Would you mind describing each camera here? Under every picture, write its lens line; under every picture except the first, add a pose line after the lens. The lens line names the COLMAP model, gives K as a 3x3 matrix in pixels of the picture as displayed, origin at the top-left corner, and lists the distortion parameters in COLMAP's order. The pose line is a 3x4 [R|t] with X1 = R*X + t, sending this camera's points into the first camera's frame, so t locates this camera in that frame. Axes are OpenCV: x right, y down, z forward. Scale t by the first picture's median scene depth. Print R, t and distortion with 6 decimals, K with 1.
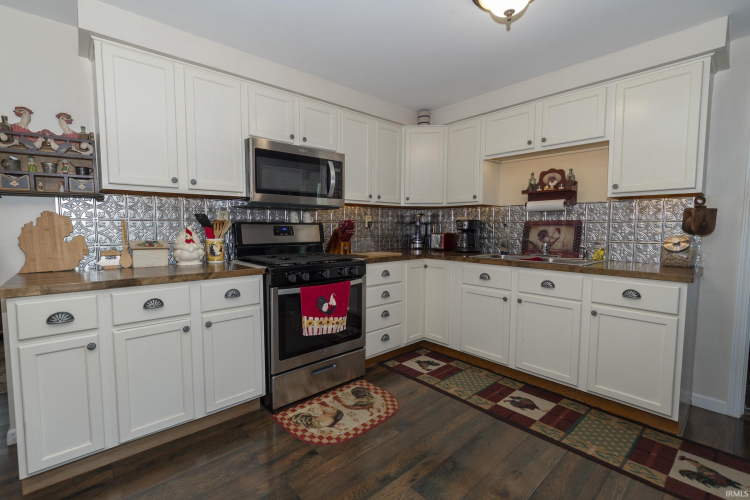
lens RADIAL K [[334.4, 0, 360.3], [0, 334.4, 249.9], [0, 0, 1]] dist [-0.002516, -0.001828]
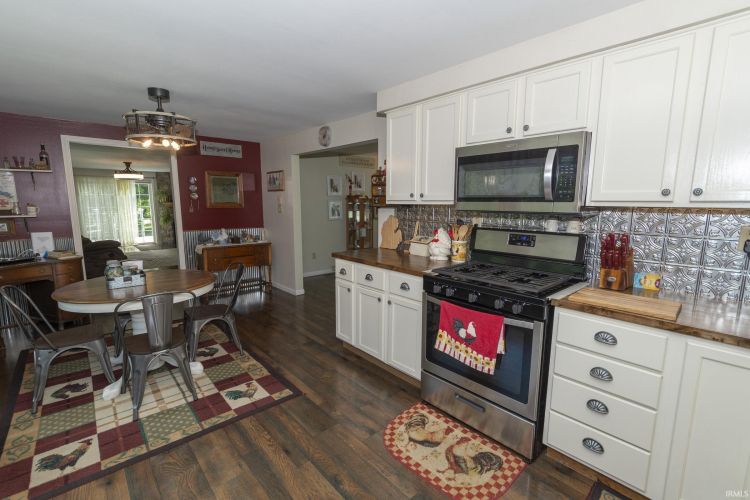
lens RADIAL K [[334.4, 0, 373.0], [0, 334.4, 251.0], [0, 0, 1]] dist [-0.002516, -0.001828]
pose [[0.021987, 0.147196, -0.988863, 0.721535], [-0.074821, 0.986570, 0.145191, -0.149411], [0.996955, 0.070796, 0.032705, 0.715511]]
